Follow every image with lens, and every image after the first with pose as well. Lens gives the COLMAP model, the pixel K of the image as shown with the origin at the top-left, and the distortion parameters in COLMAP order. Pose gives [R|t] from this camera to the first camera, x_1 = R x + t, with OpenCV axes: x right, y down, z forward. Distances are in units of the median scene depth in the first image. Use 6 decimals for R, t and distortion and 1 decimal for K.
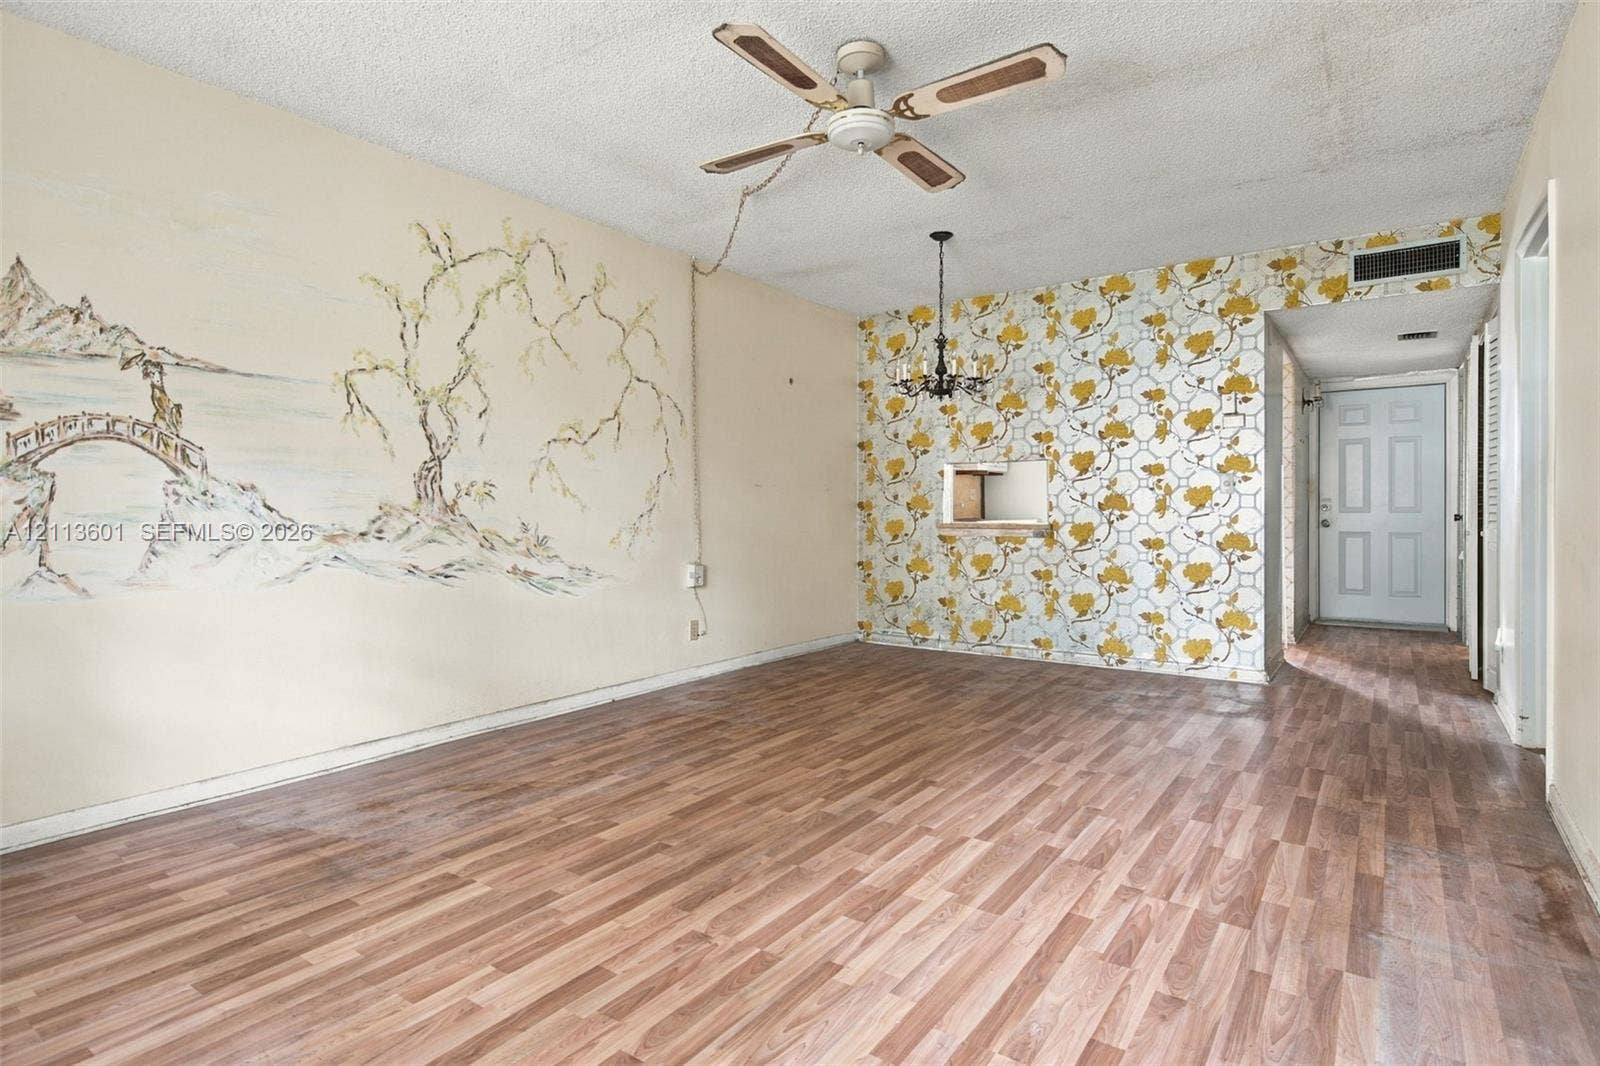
lens RADIAL K [[810.2, 0, 805.5], [0, 810.2, 520.6], [0, 0, 1]] dist [0.020671, -0.006357]
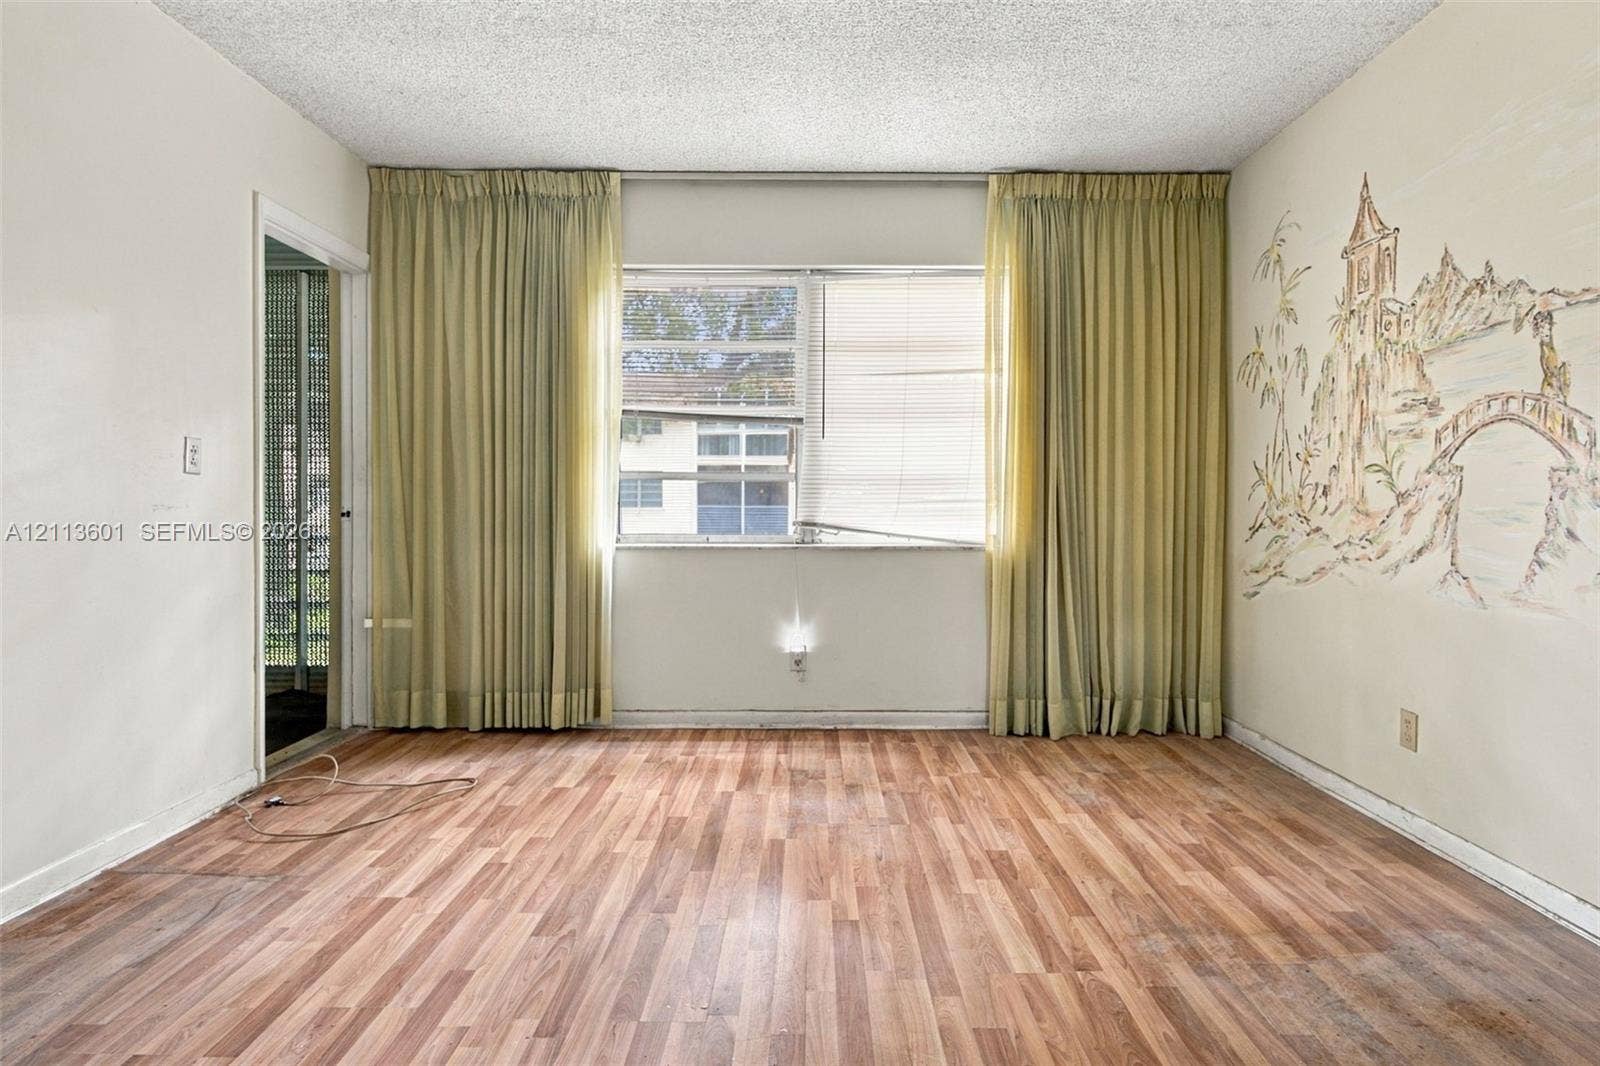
lens RADIAL K [[810.2, 0, 802.7], [0, 810.2, 500.5], [0, 0, 1]] dist [0.020671, -0.006357]
pose [[-0.813505, 0.000459, -0.581558, 0.227447], [-0.006585, 0.999928, 0.009999, -0.023826], [0.581521, 0.011964, -0.813444, 1.331759]]
